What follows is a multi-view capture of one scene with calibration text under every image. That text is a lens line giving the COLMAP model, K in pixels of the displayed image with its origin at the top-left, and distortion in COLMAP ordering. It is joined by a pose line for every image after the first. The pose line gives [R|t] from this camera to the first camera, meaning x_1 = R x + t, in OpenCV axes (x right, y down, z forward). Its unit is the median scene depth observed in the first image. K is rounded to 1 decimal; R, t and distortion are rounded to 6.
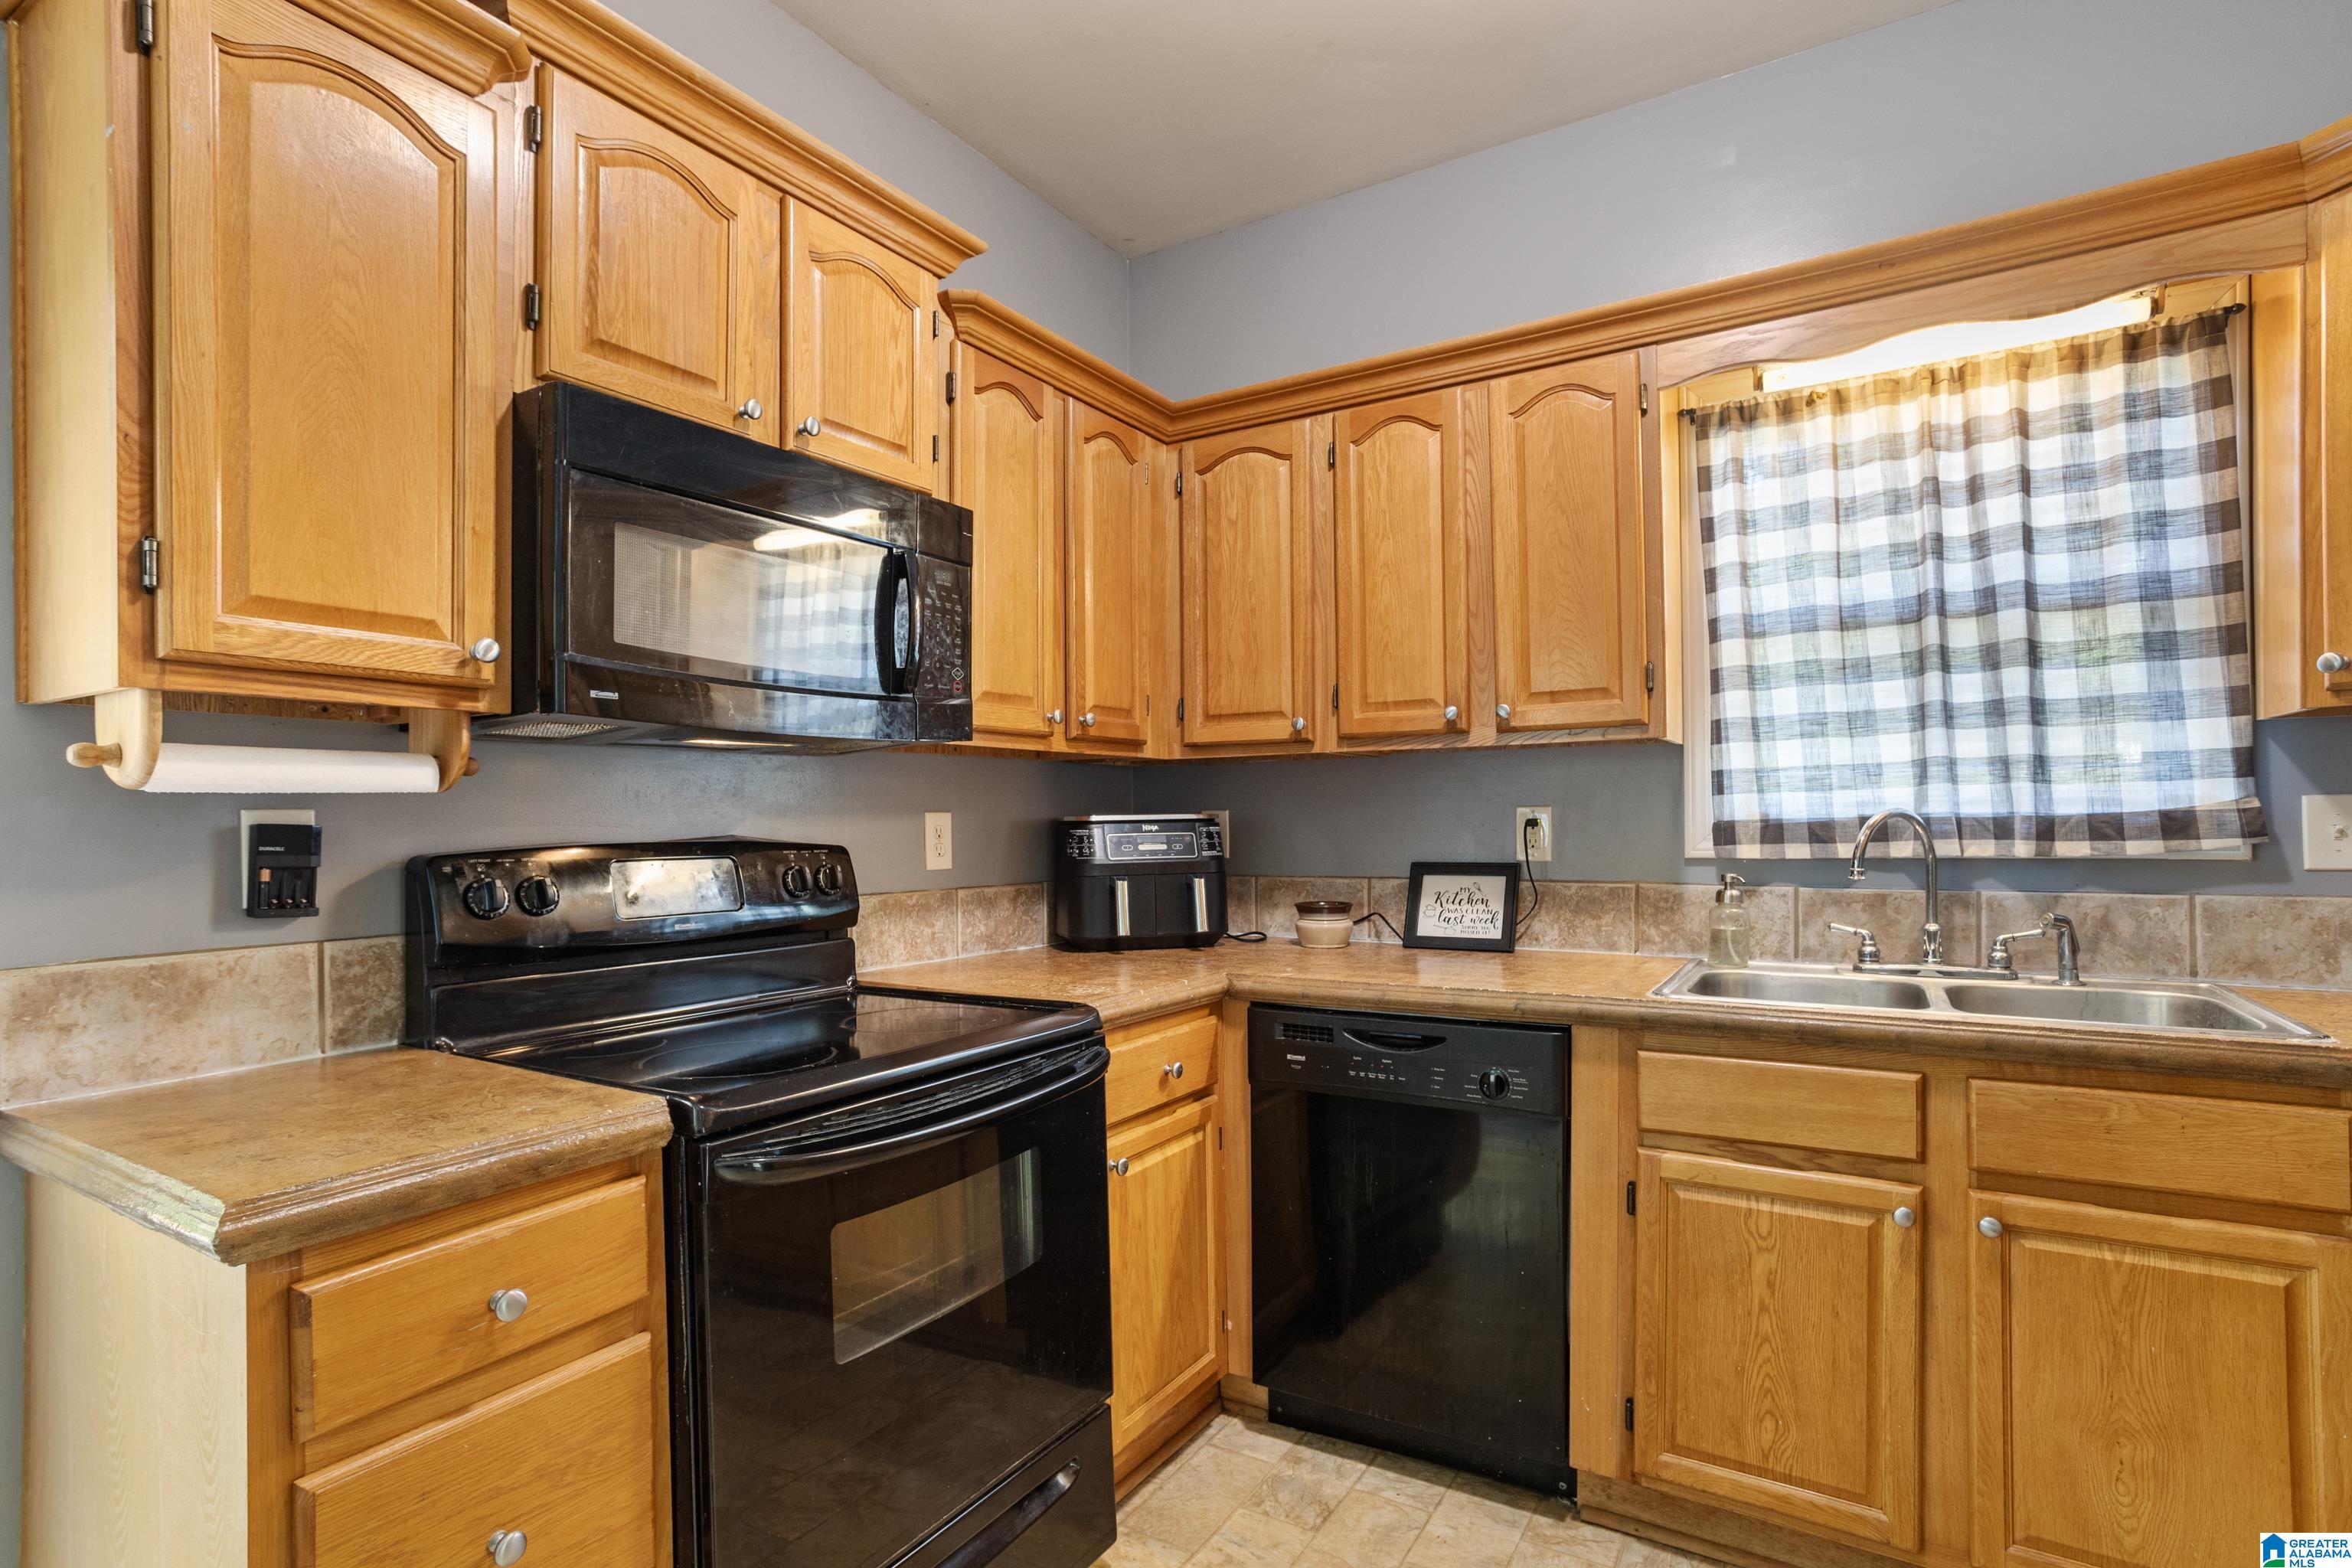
lens RADIAL K [[1155.5, 0, 1175.5], [0, 1155.5, 823.0], [0, 0, 1]] dist [-0.064186, 0.029332]
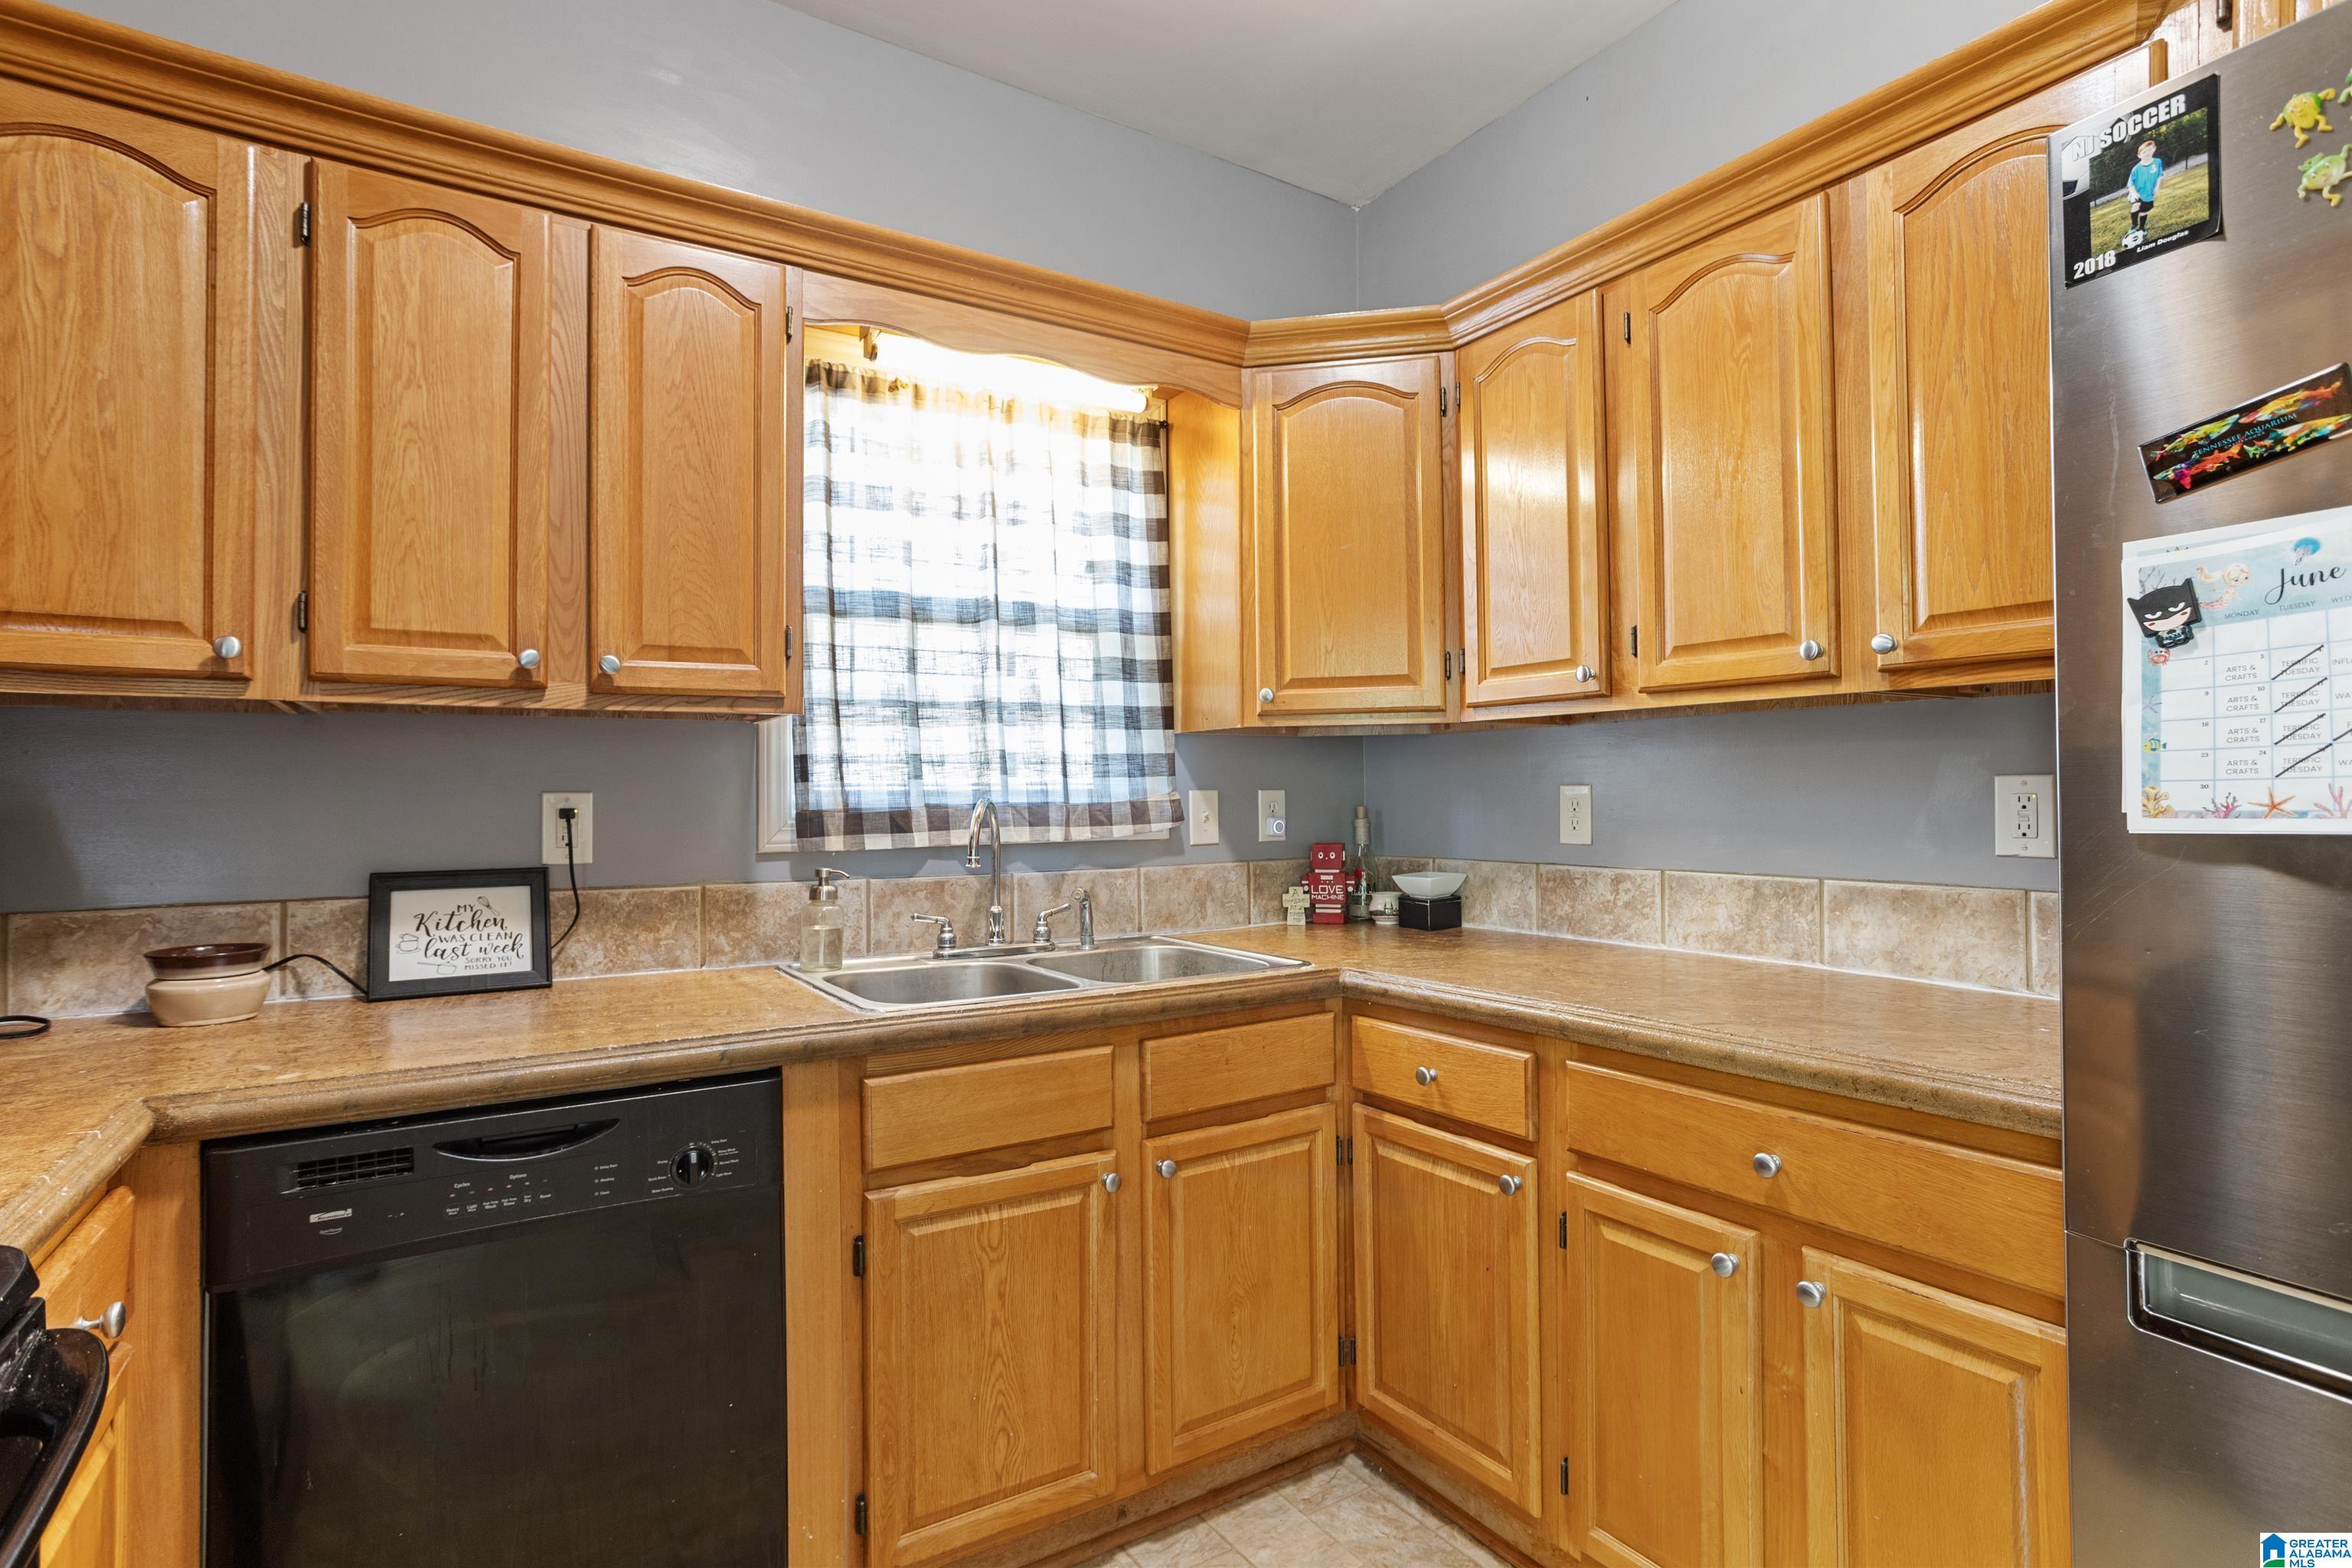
lens RADIAL K [[1131.3, 0, 1176.0], [0, 1131.3, 784.0], [0, 0, 1]] dist [-0.060588, 0.029986]
pose [[0.432786, 0.019315, 0.901290, -0.220730], [0.007199, 0.999665, -0.024880, 0.001517], [-0.901468, 0.017256, 0.432502, 0.373471]]
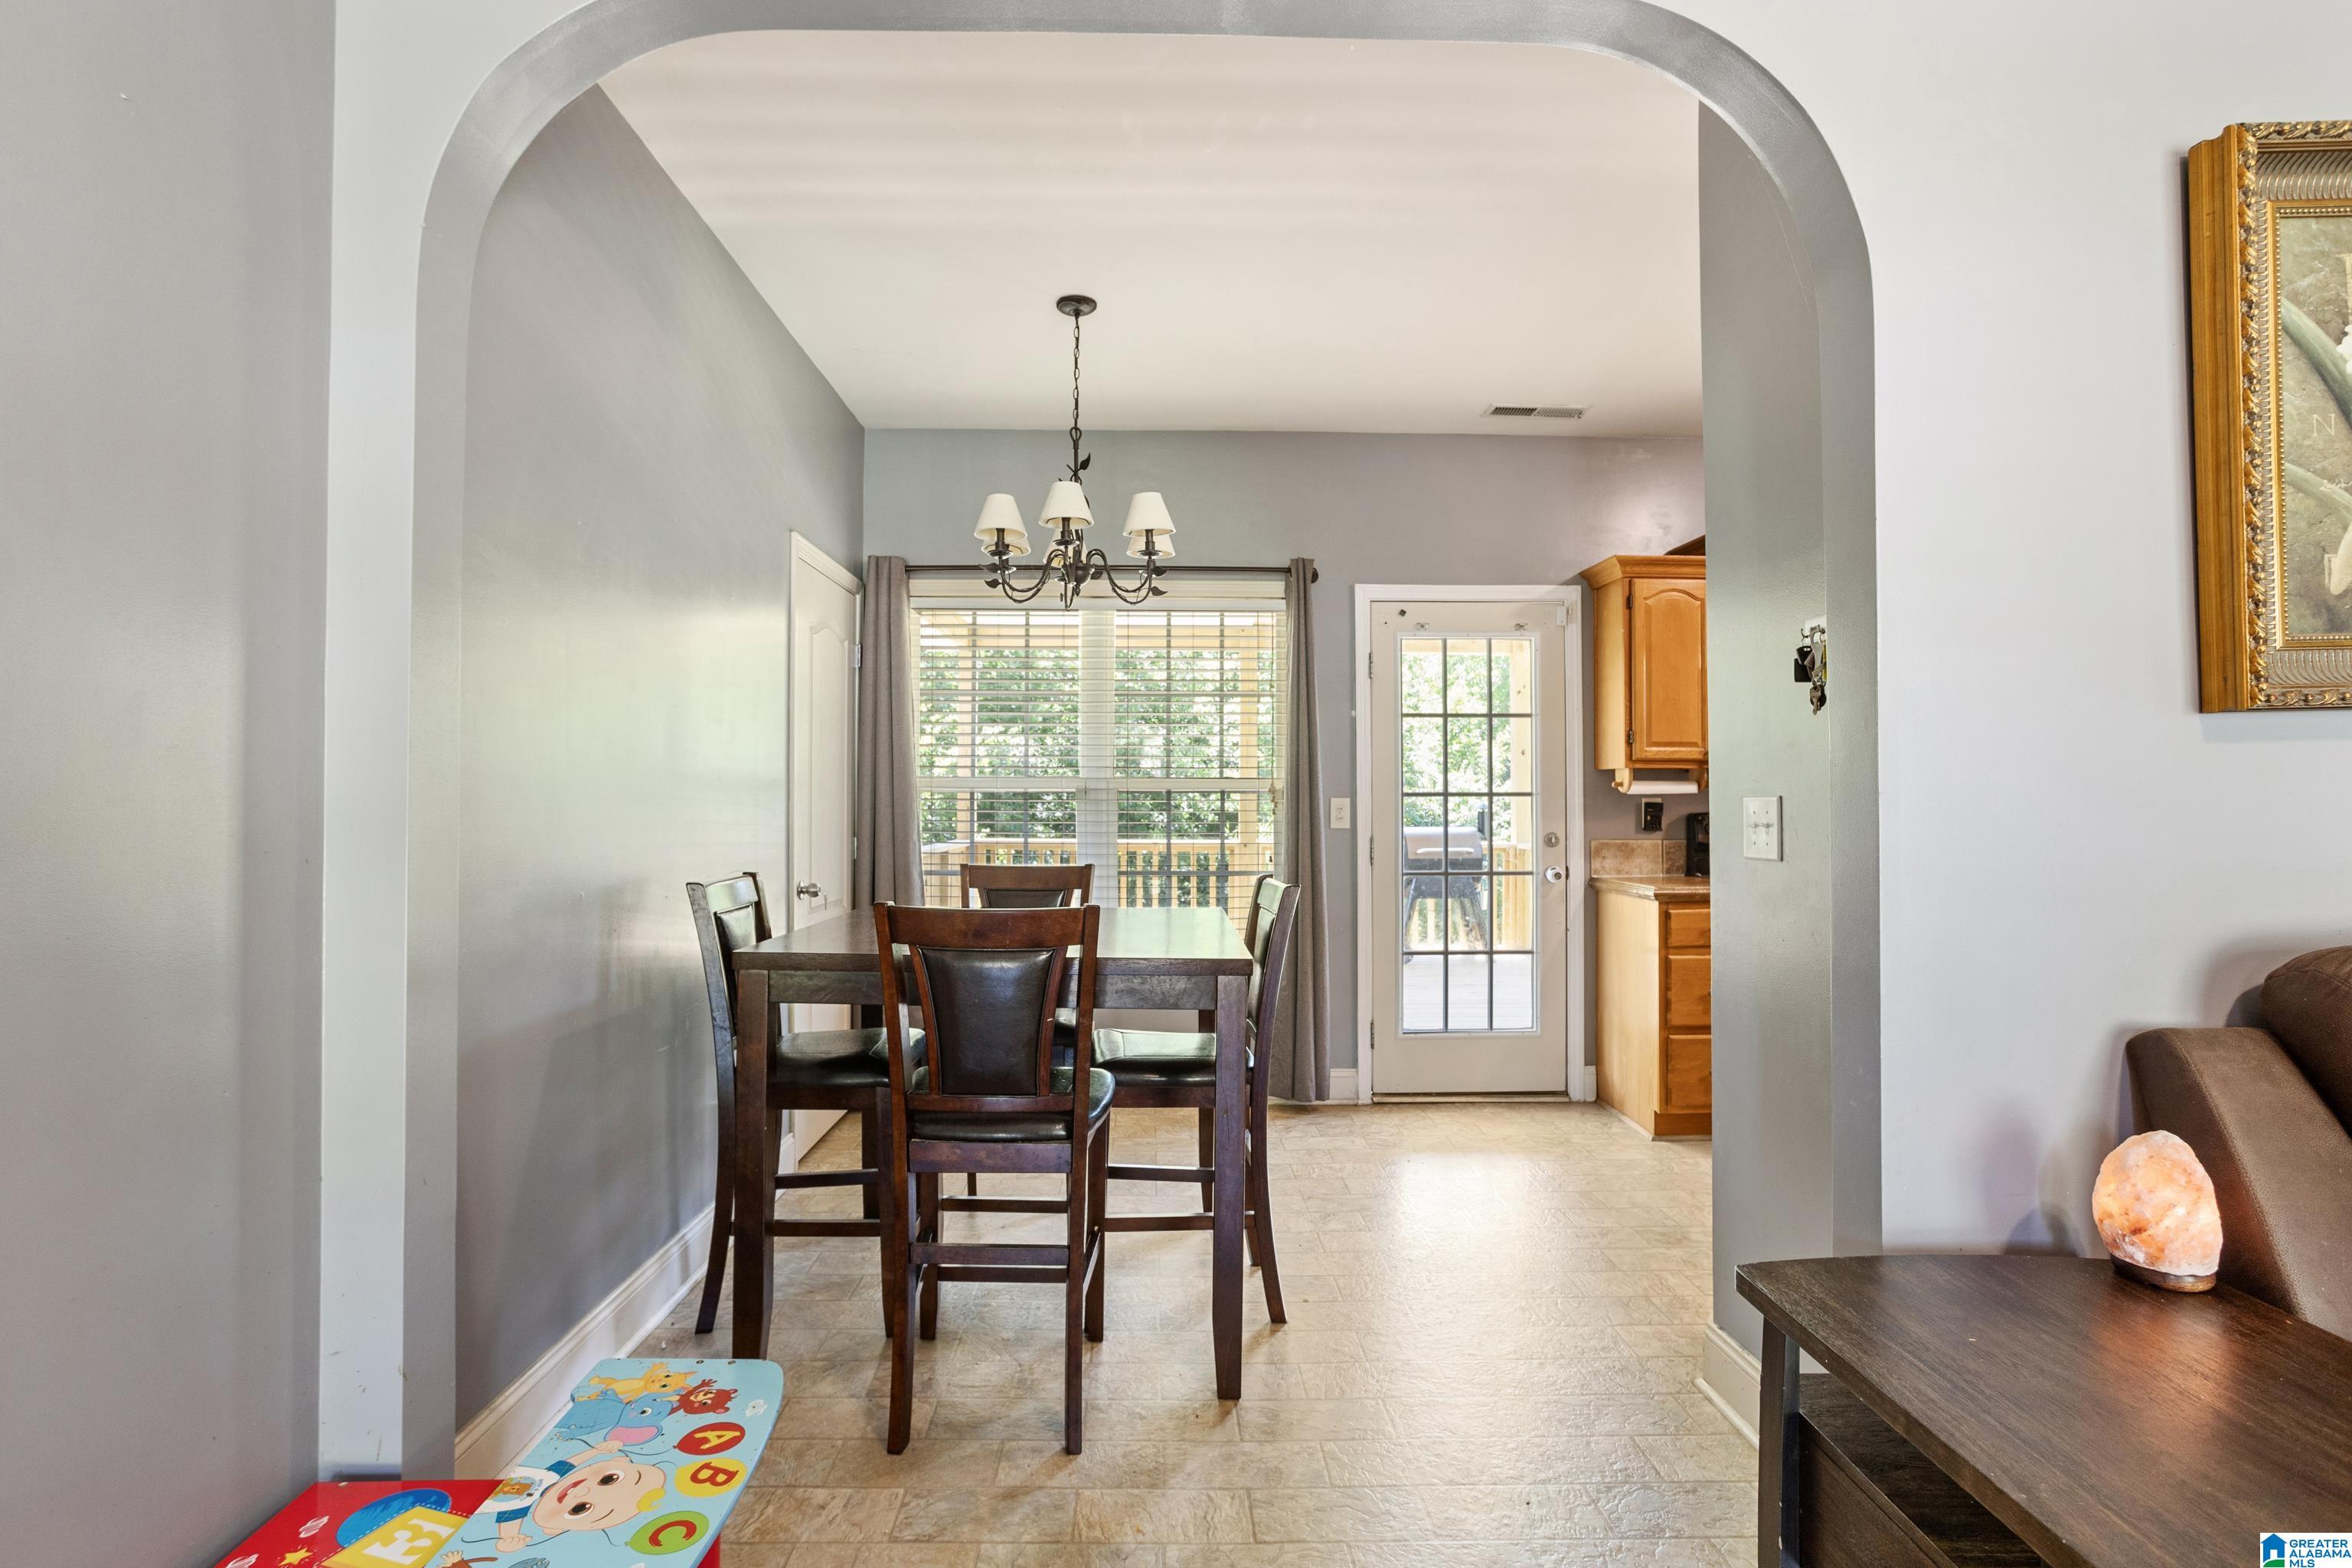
lens RADIAL K [[1131.3, 0, 1176.0], [0, 1131.3, 784.0], [0, 0, 1]] dist [-0.060588, 0.029986]
pose [[0.539789, -0.008998, -0.841752, 0.494647], [-0.004067, 0.999903, -0.013296, -0.001262], [0.841790, 0.010601, 0.539701, -0.795467]]
